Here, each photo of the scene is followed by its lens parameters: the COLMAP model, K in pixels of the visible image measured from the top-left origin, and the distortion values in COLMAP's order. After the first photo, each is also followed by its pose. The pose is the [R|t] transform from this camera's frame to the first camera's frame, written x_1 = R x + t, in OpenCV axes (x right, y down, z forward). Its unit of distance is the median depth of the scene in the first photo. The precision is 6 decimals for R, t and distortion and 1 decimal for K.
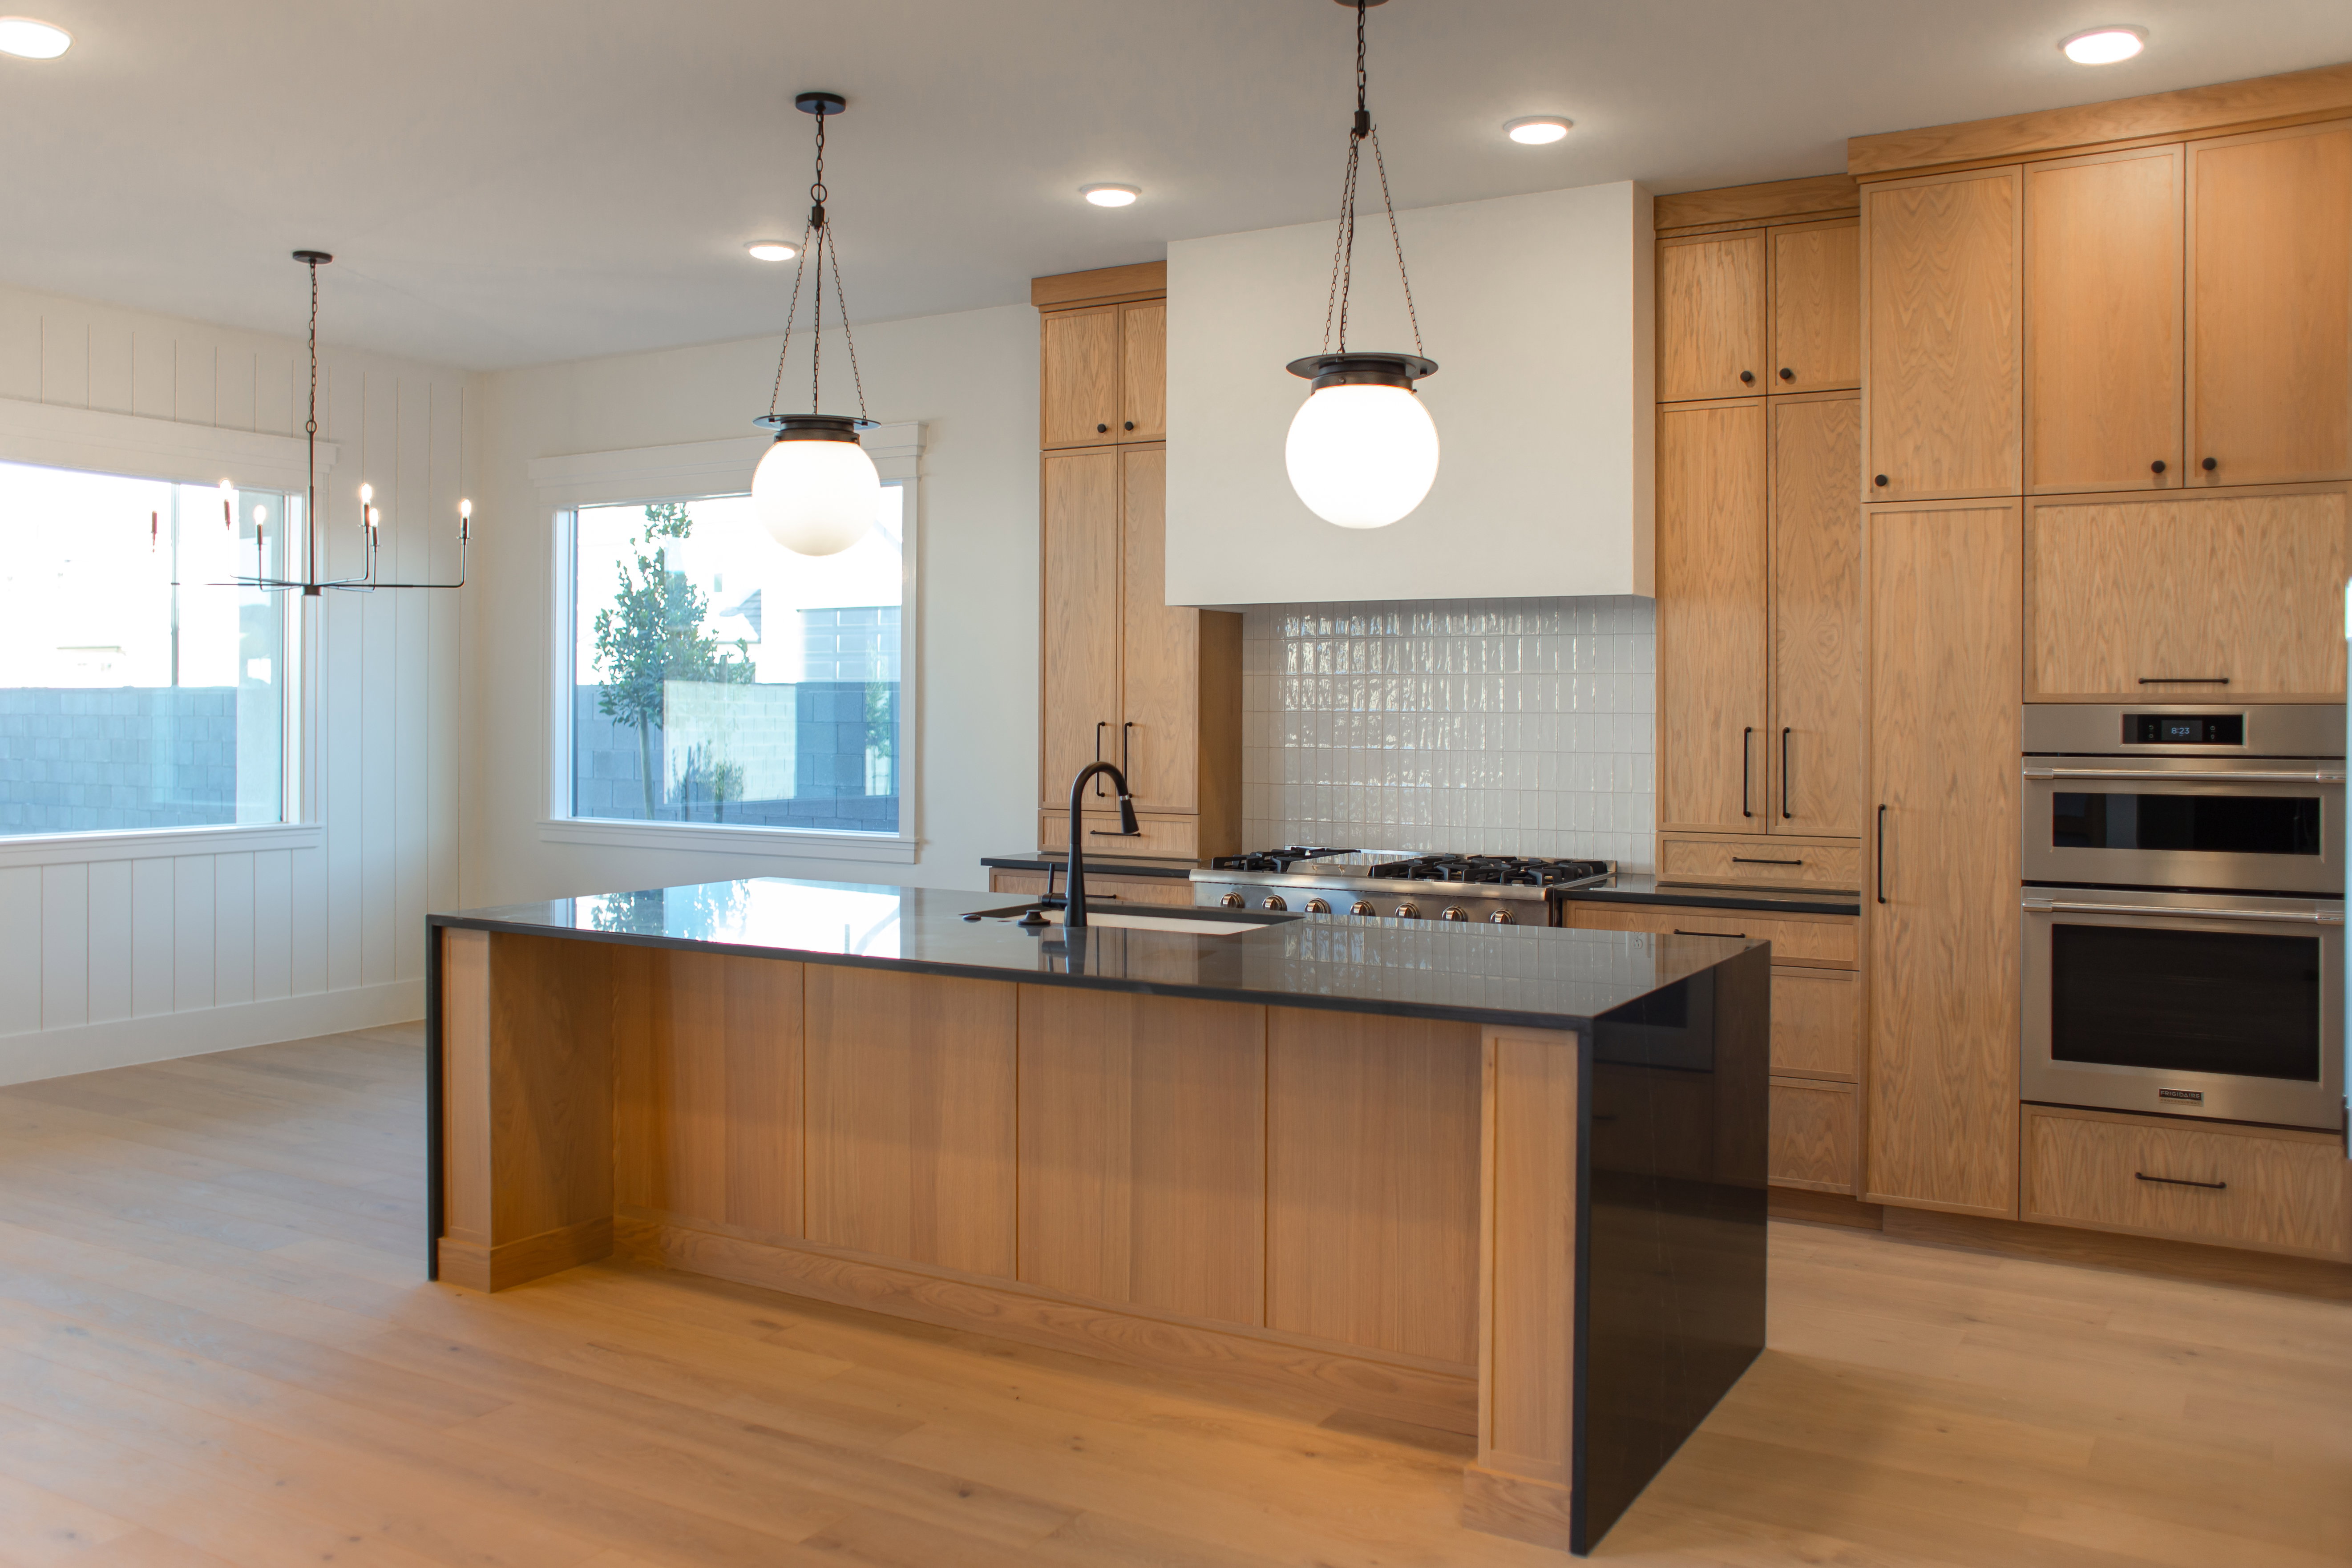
lens RADIAL K [[1927.8, 0, 1233.8], [0, 1927.8, 718.4], [0, 0, 1]] dist [-0.098026, 0.139051]
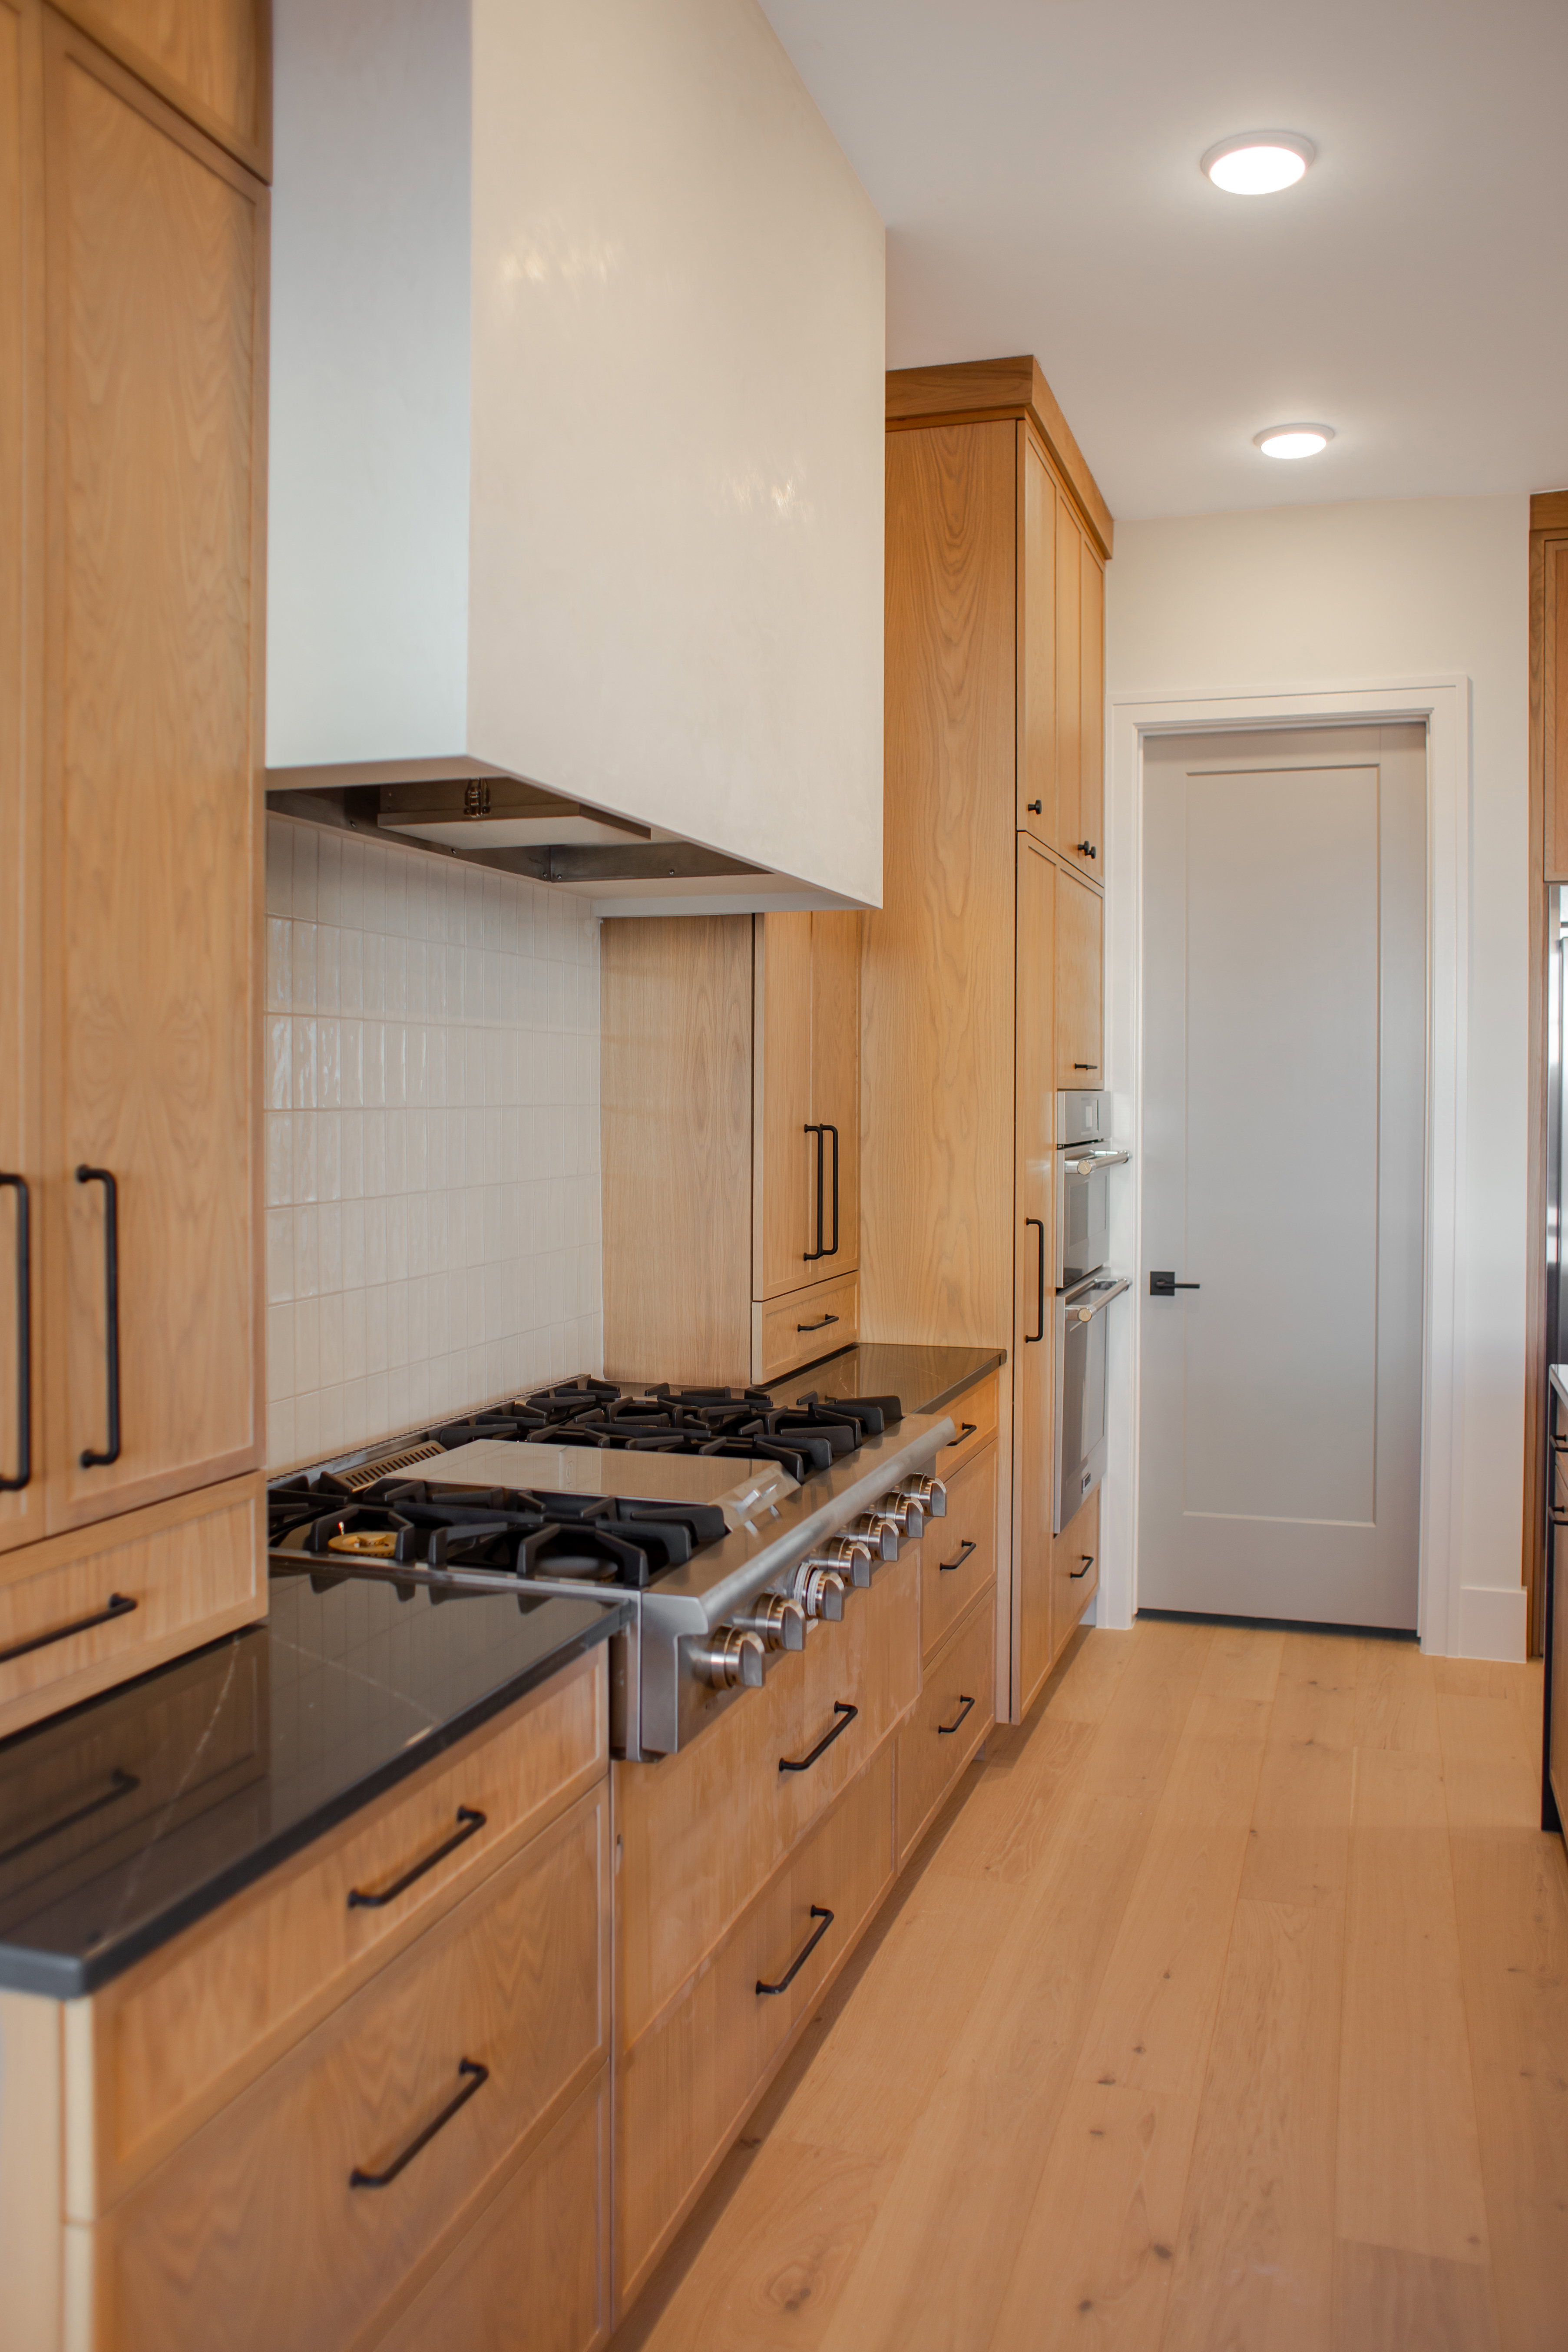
lens RADIAL K [[1881.4, 0, 781.9], [0, 1881.4, 1123.7], [0, 0, 1]] dist [-0.099959, 0.133219]
pose [[-0.194405, -0.022785, 0.980657, -0.419563], [-0.000674, 0.999733, 0.023095, -0.012197], [-0.980921, 0.003828, -0.194368, 1.309434]]
